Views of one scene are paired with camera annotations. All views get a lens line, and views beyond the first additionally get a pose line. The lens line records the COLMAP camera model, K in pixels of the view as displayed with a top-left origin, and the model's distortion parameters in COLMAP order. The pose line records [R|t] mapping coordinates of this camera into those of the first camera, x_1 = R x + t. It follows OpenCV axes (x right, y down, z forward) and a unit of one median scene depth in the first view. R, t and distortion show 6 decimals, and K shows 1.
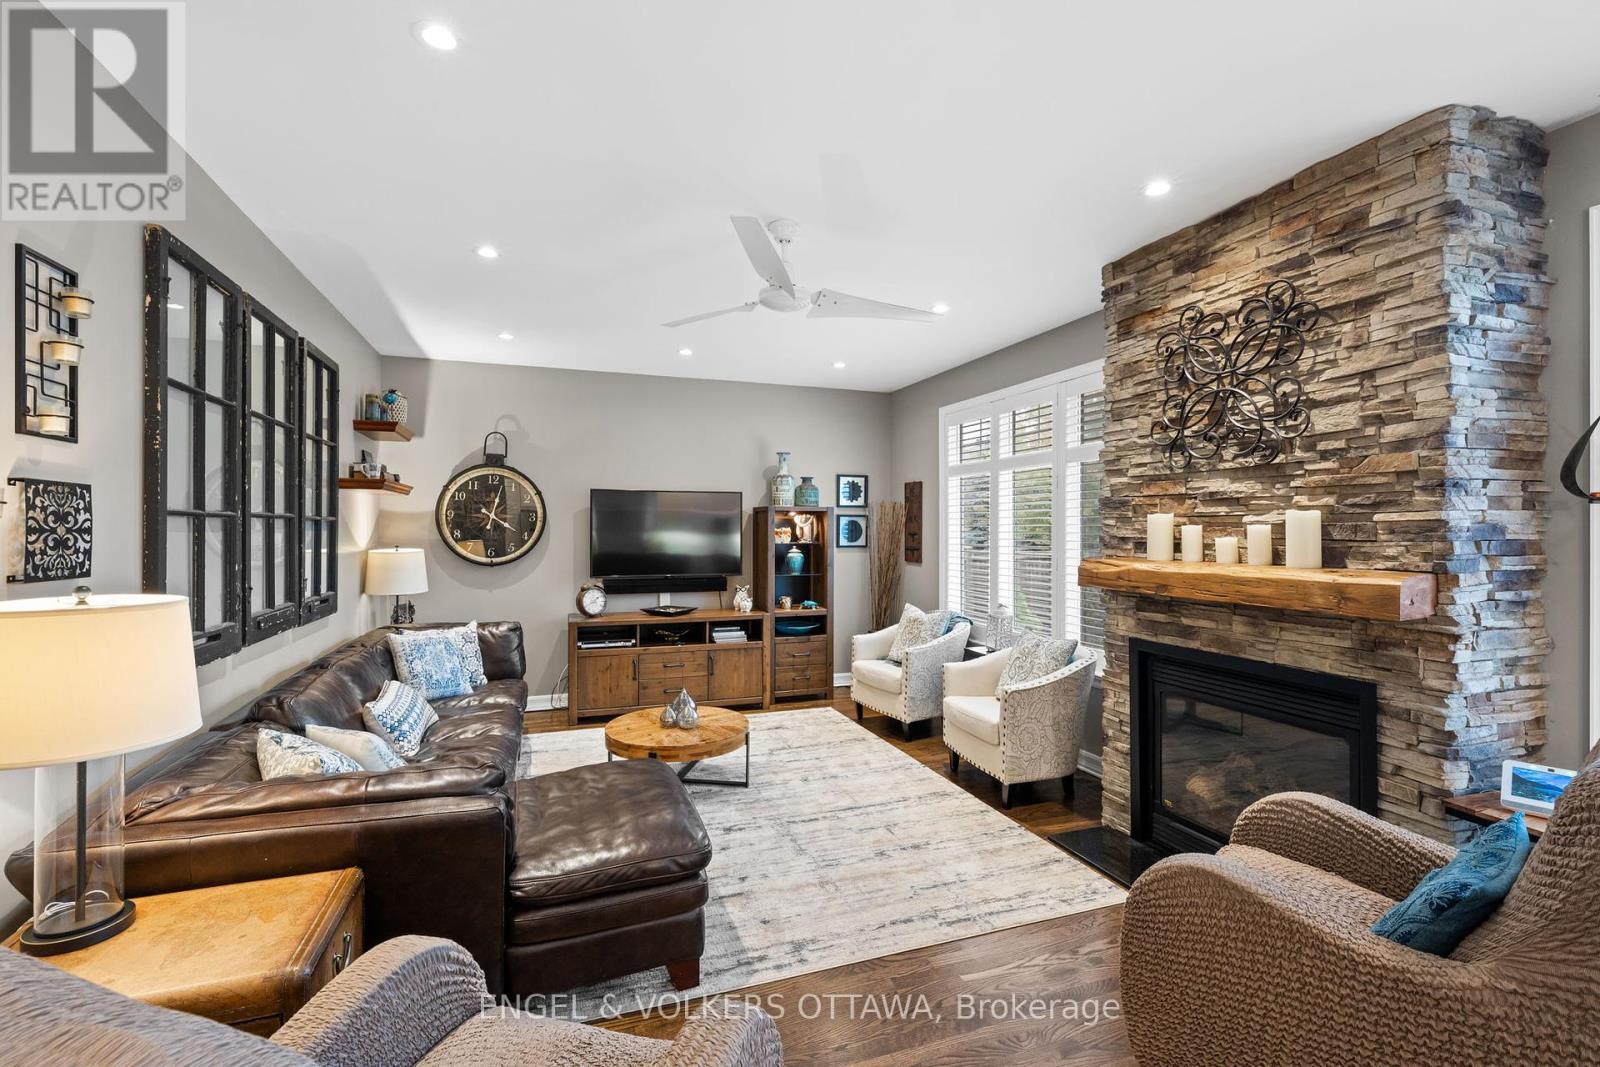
lens RADIAL K [[700.0, 0, 796.5], [0, 700.0, 529.3], [0, 0, 1]] dist [0.001554, -0.000478]
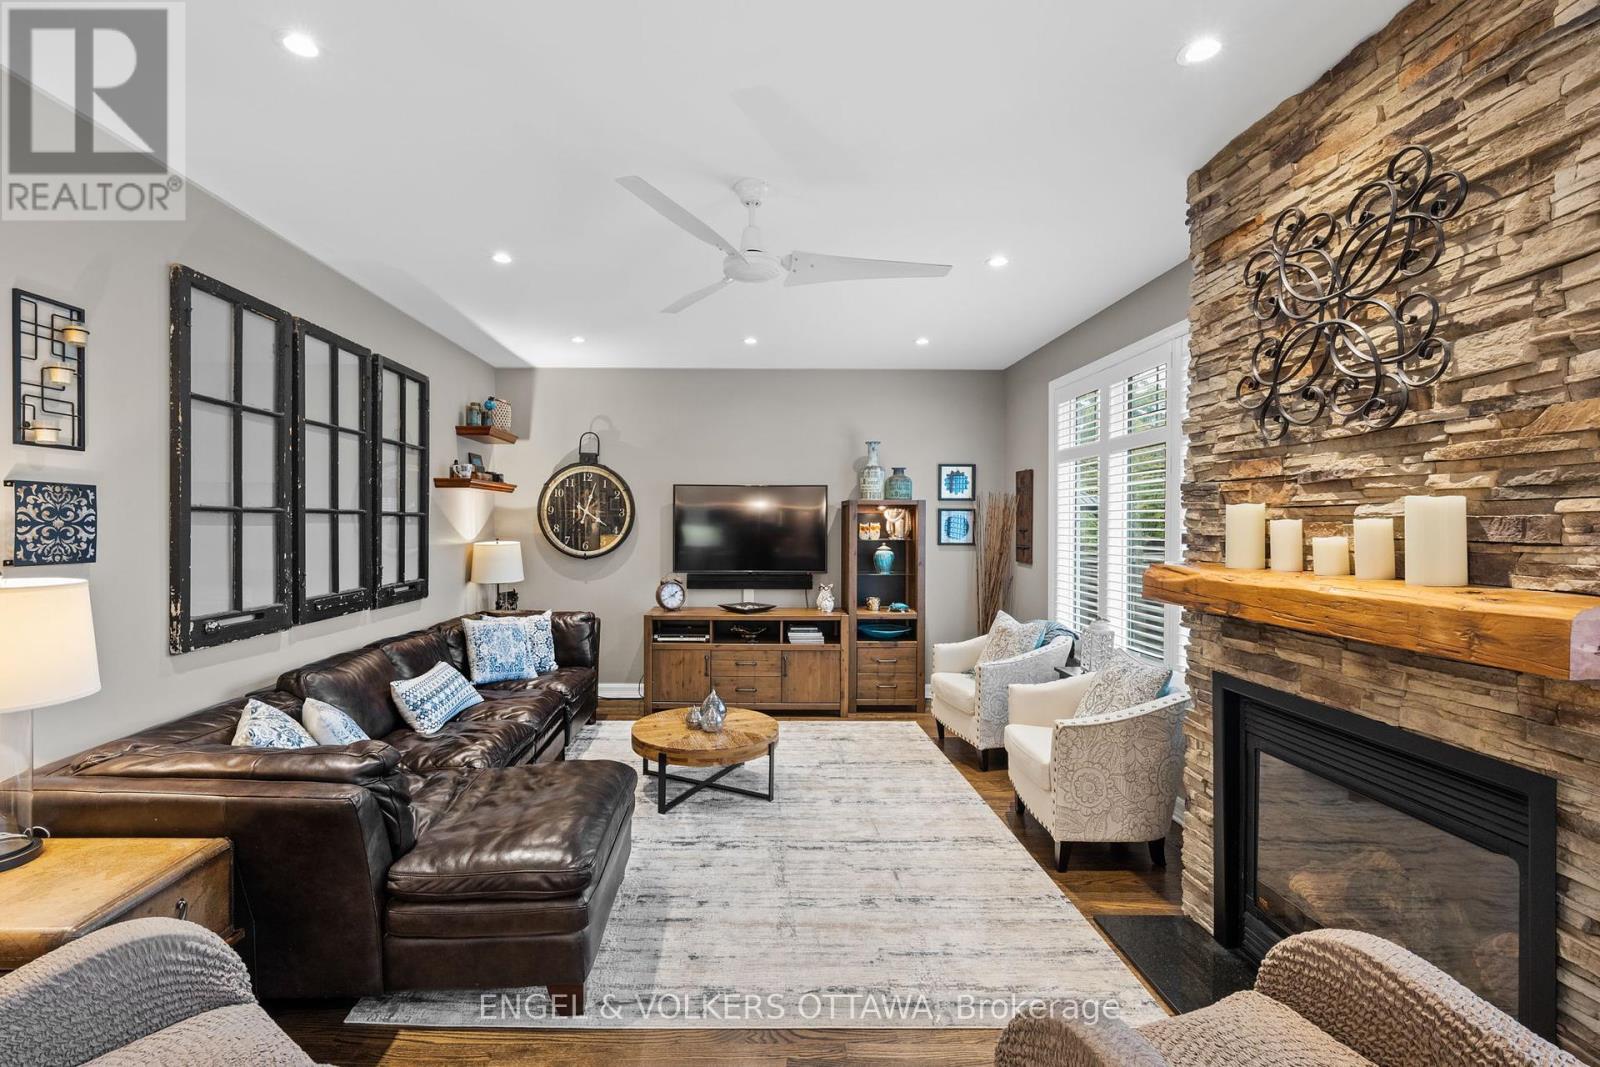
lens RADIAL K [[700.0, 0, 755.5], [0, 700.0, 528.5], [0, 0, 1]] dist [0.001554, -0.000478]
pose [[0.944239, 0.004063, -0.329235, 0.267330], [-0.002395, 0.999982, 0.005470, 0.000664], [0.329251, -0.004377, 0.944232, 0.141007]]
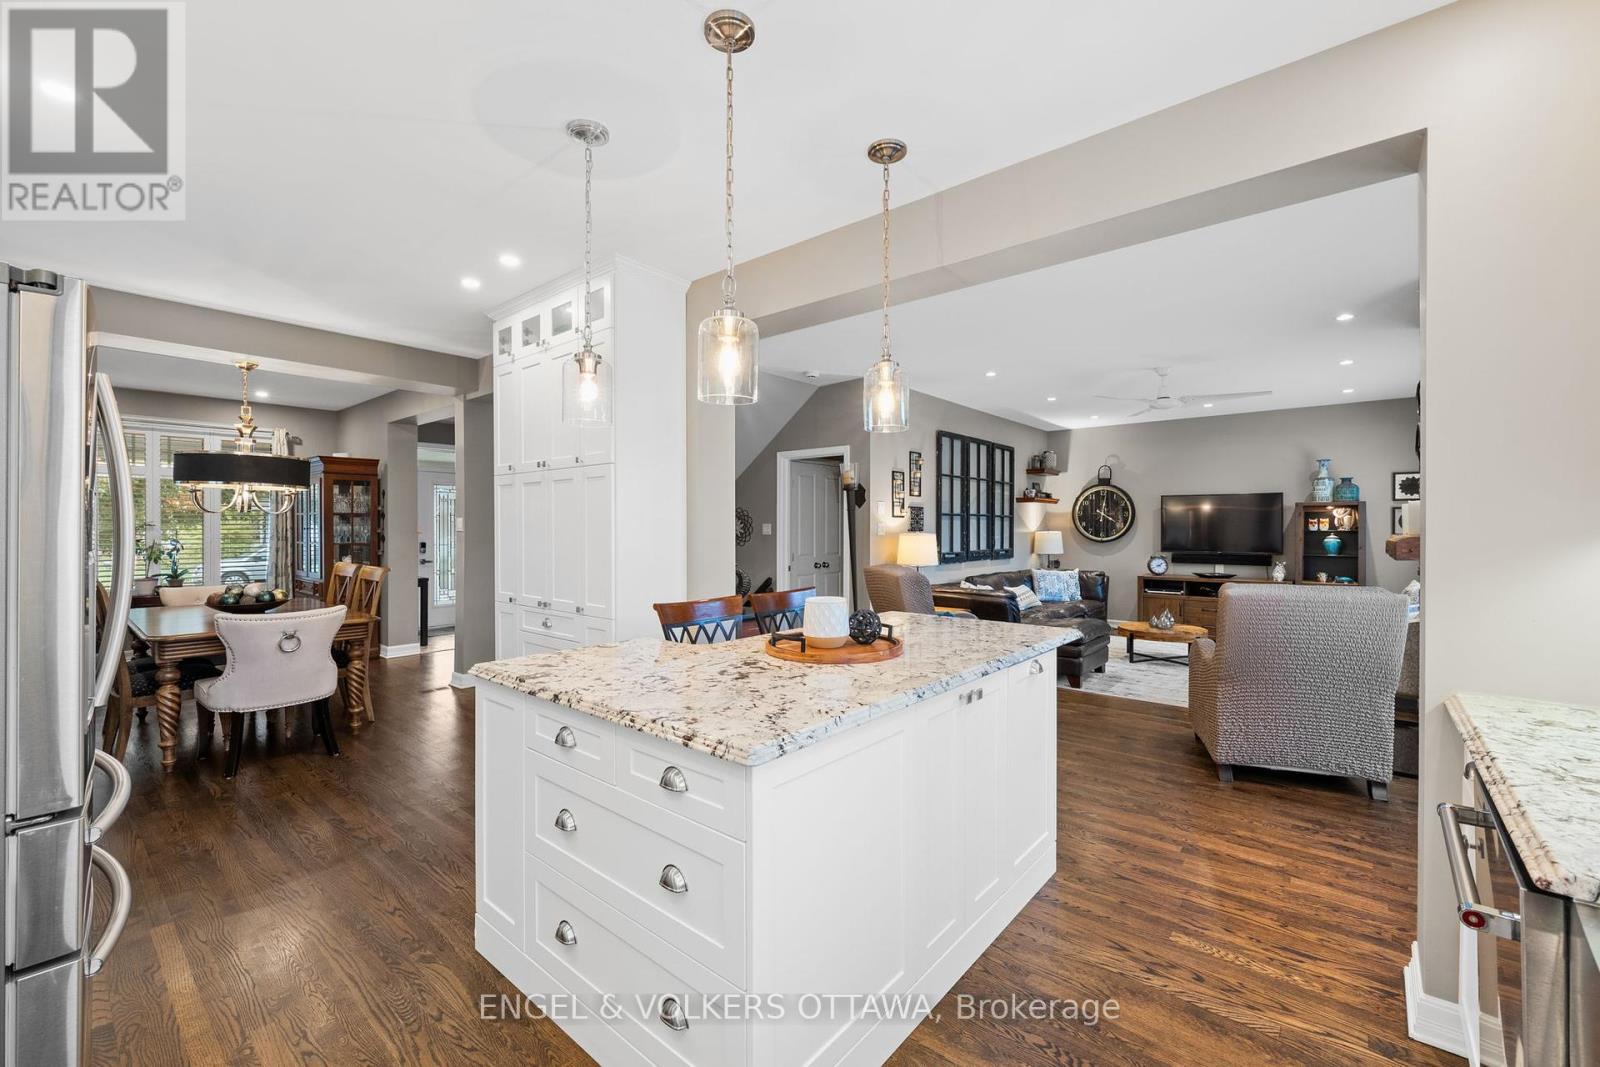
lens RADIAL K [[662.9, 0, 790.7], [0, 662.9, 532.3], [0, 0, 1]] dist [-0.002019, -0.000059]
pose [[0.493431, 0.004836, -0.869771, 1.053554], [-0.000862, 0.999987, 0.005071, 0.033121], [0.869784, -0.001753, 0.493429, -0.837068]]
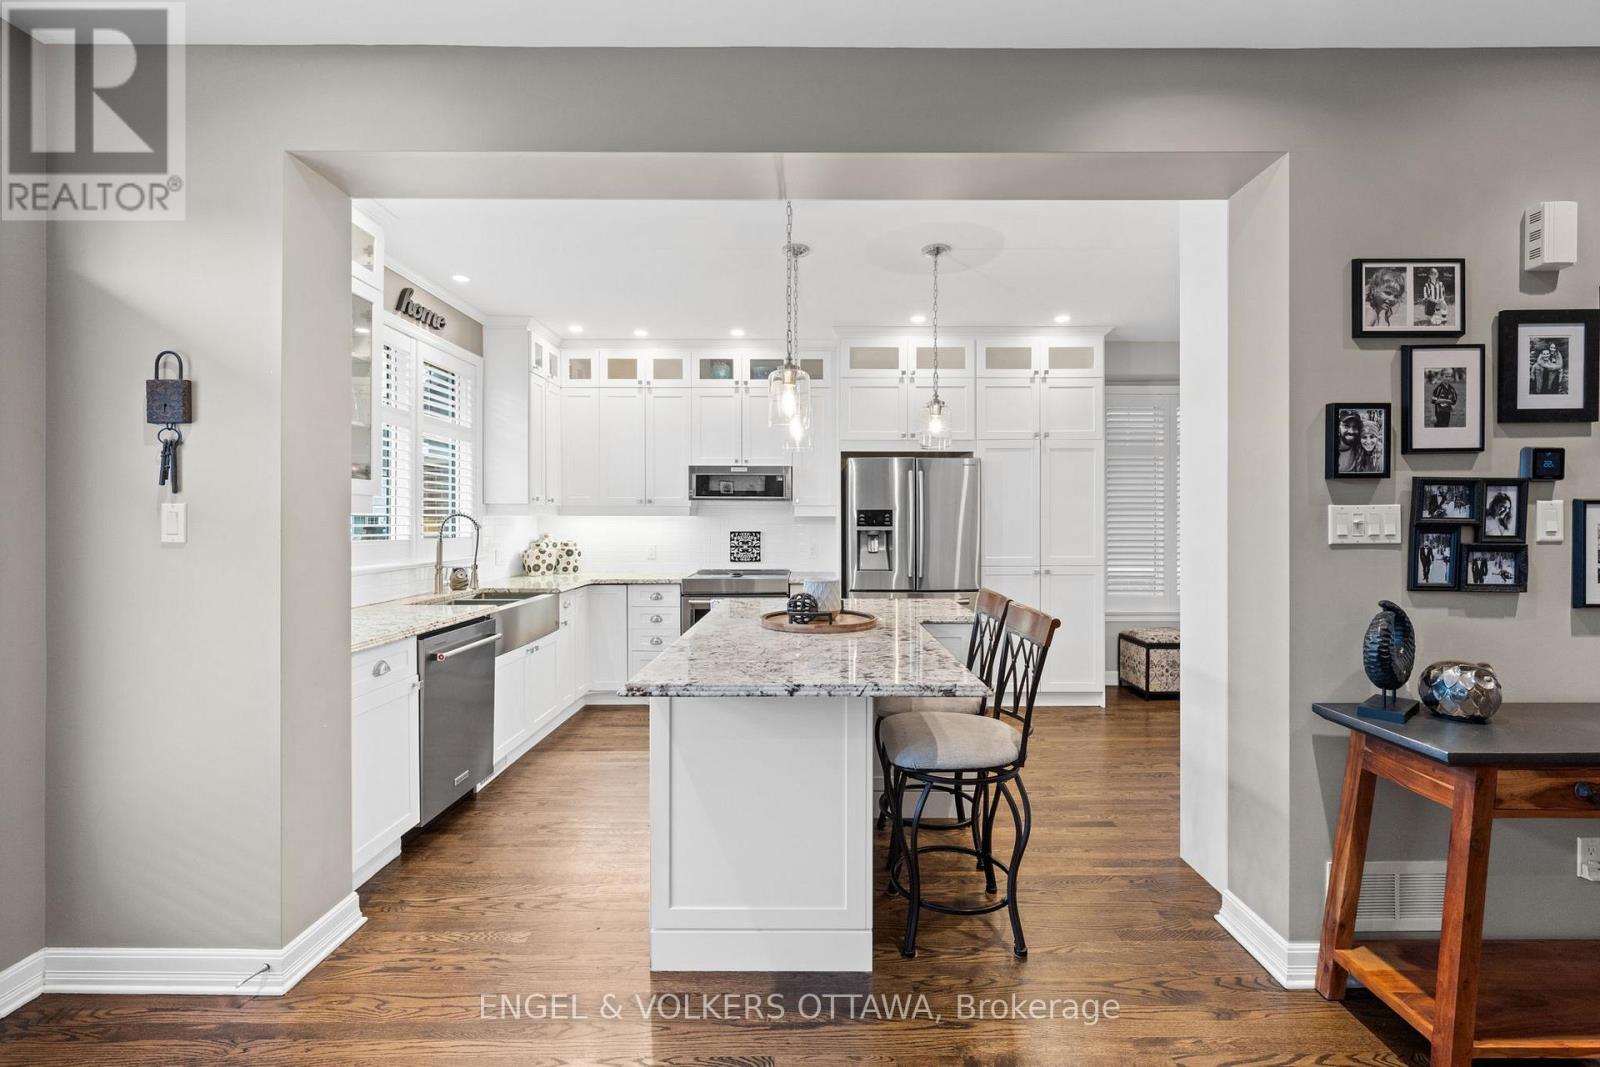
lens RADIAL K [[662.9, 0, 794.9], [0, 662.9, 525.2], [0, 0, 1]] dist [-0.002019, -0.000059]
pose [[-0.335059, 0.004425, -0.942187, 0.979232], [0.005409, 0.999982, 0.002773, -0.058304], [0.942182, -0.004167, -0.335077, 1.242866]]
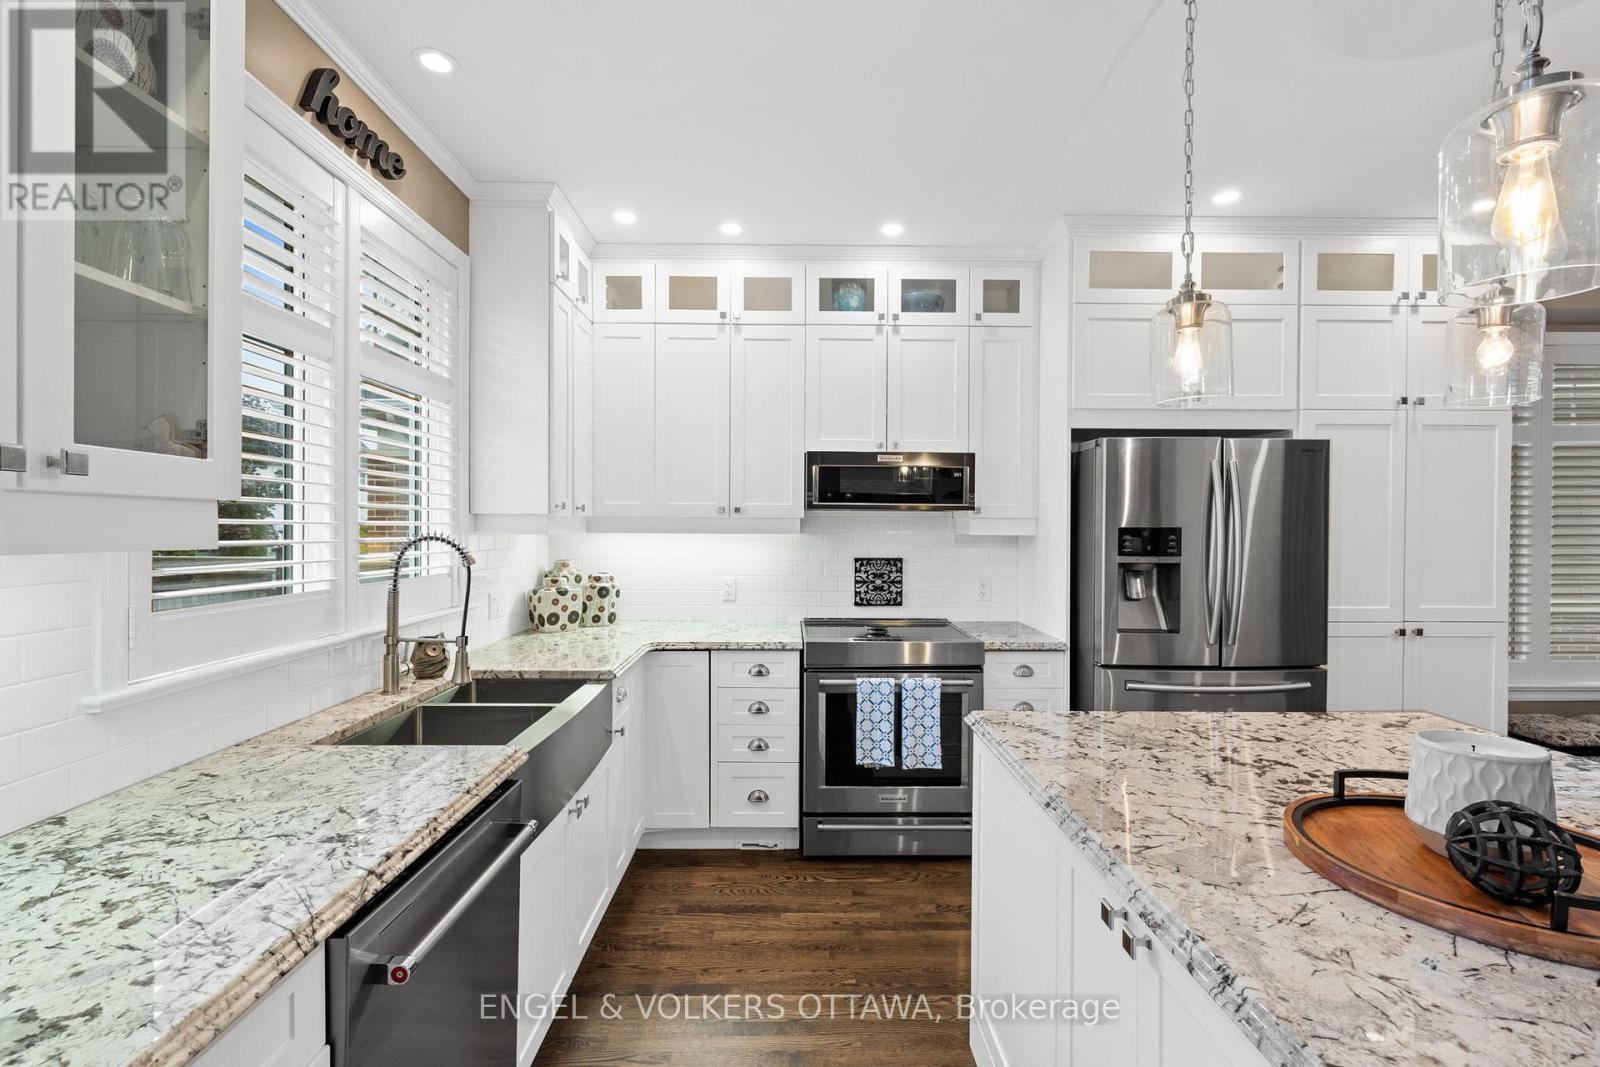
lens RADIAL K [[700.0, 0, 775.5], [0, 700.0, 535.7], [0, 0, 1]] dist [0.001554, -0.000478]
pose [[-0.325610, 0.010170, -0.945450, 0.547720], [0.001460, 0.999946, 0.010254, -0.086050], [0.945503, 0.001959, -0.325607, 0.764832]]
